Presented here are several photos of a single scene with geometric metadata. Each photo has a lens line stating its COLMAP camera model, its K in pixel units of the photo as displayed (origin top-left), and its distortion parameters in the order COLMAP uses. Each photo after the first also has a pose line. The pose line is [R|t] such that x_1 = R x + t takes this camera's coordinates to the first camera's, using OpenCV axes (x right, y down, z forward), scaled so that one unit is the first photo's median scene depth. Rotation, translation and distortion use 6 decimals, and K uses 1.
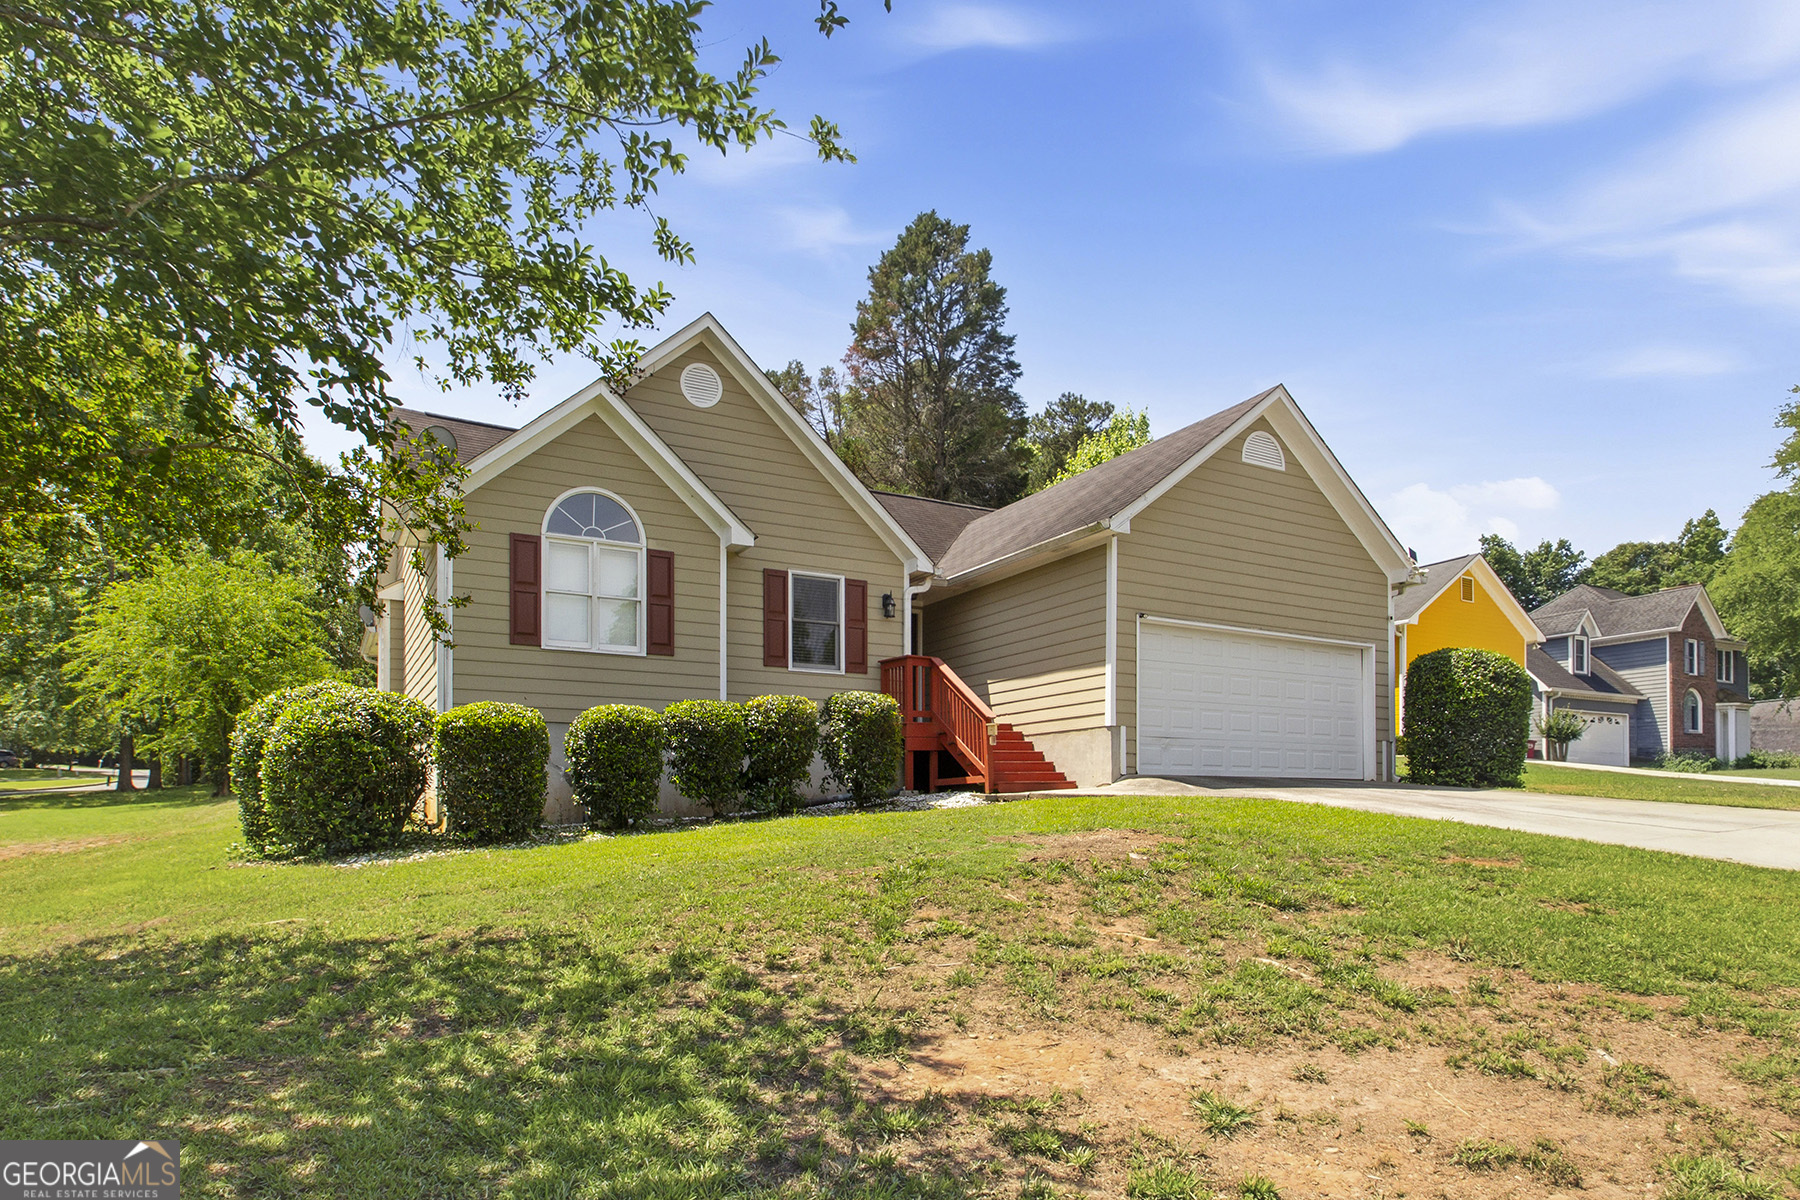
lens RADIAL K [[1004.1, 0, 871.7], [0, 1004.1, 556.7], [0, 0, 1]] dist [0.001087, 0.000071]
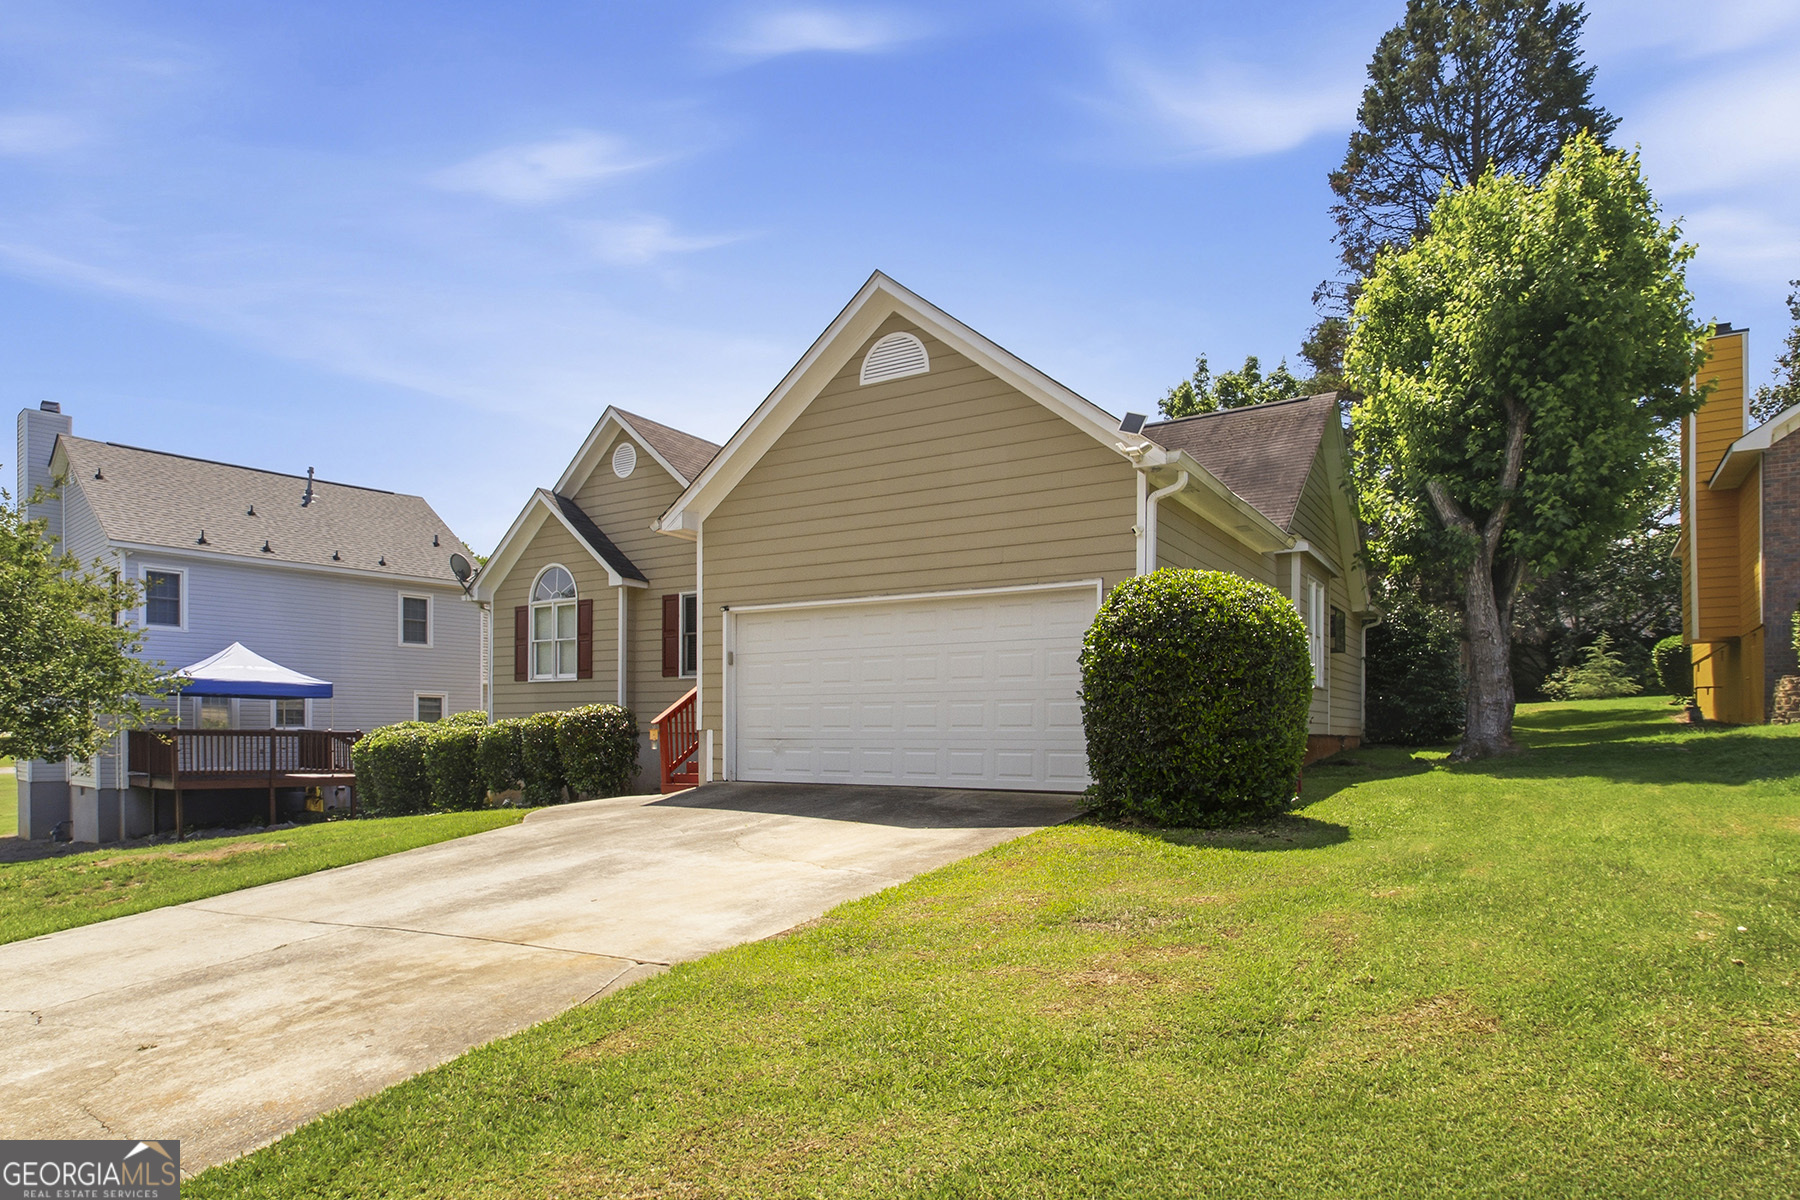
lens RADIAL K [[981.8, 0, 900.5], [0, 981.8, 522.1], [0, 0, 1]] dist [0.000288, 0.000107]
pose [[0.510522, -0.180850, -0.840631, 1.097721], [0.208579, 0.974479, -0.082974, 0.087191], [0.834183, -0.132978, 0.535215, 0.645013]]
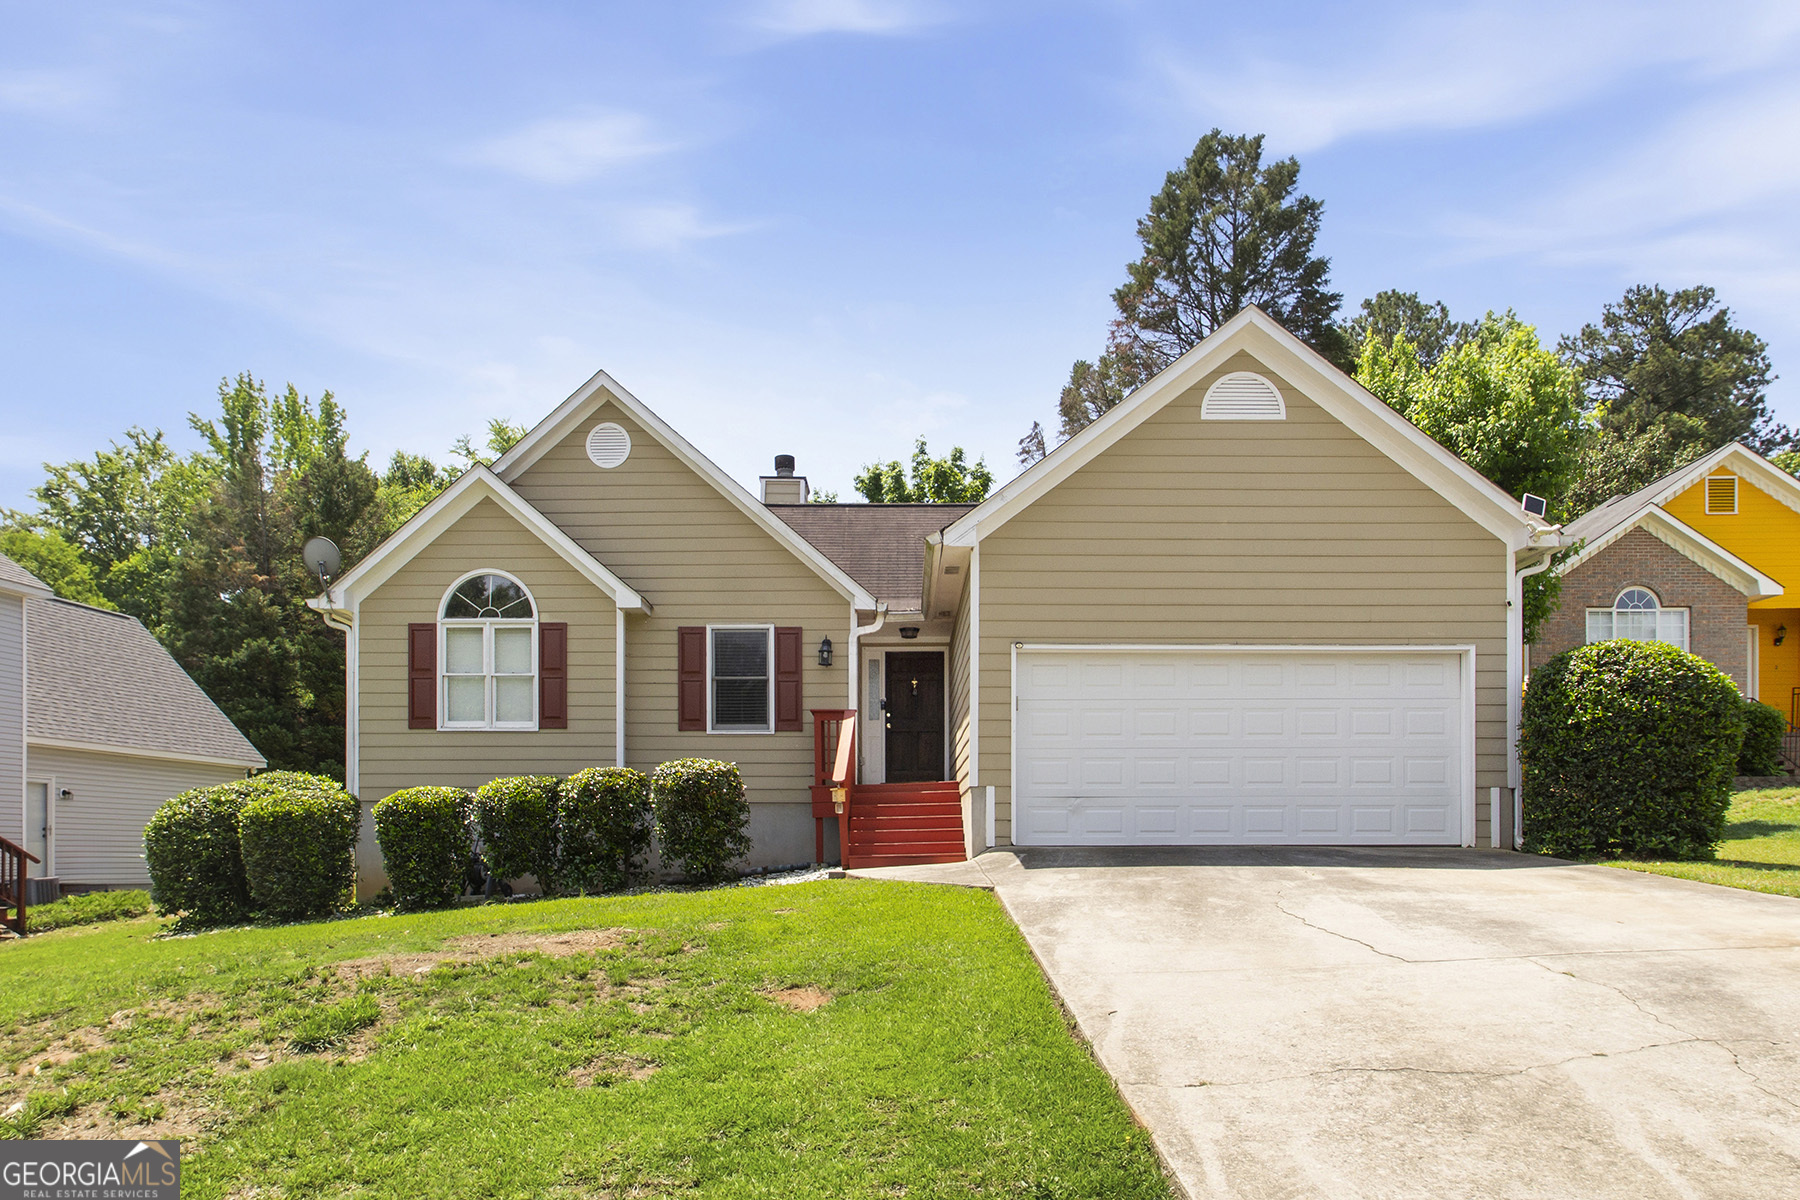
lens RADIAL K [[1110.2, 0, 900.0], [0, 1110.2, 600.0], [0, 0, 1]] dist [-0.000002, 0.001637]
pose [[0.877130, -0.106606, -0.468272, 0.591349], [0.119051, 0.992883, -0.003040, 0.015032], [0.465263, -0.053082, 0.883579, 0.185372]]
